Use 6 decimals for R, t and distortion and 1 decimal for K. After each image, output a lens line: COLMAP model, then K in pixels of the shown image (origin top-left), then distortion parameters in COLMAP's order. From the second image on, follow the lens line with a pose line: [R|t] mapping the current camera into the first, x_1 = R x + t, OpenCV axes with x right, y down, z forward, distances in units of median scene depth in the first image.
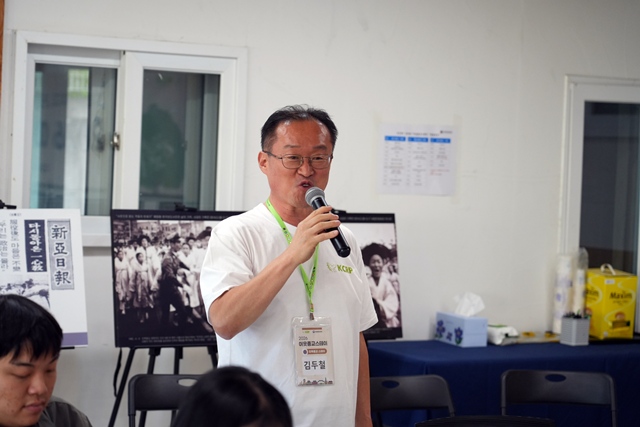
lens RADIAL K [[1863.3, 0, 320.0], [0, 1863.3, 213.5], [0, 0, 1]] dist [-0.023065, 0.680928]
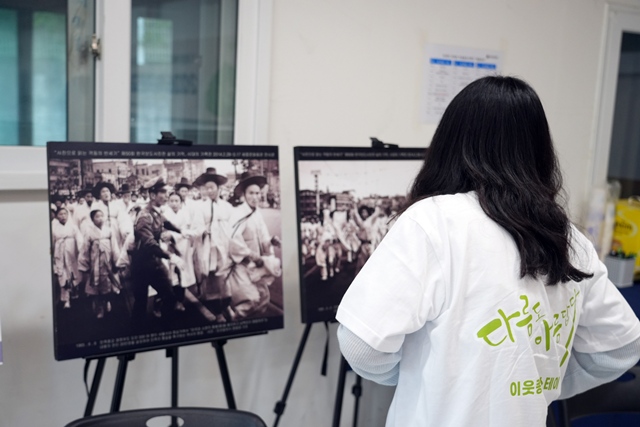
lens RADIAL K [[736.4, 0, 320.0], [0, 736.4, 213.5], [0, 0, 1]] dist [0.040629, -0.002498]
pose [[0.999903, 0.013648, -0.002700, -0.018676], [-0.013269, 0.993850, 0.109932, -0.006761], [0.004184, -0.109886, 0.993935, 0.739388]]
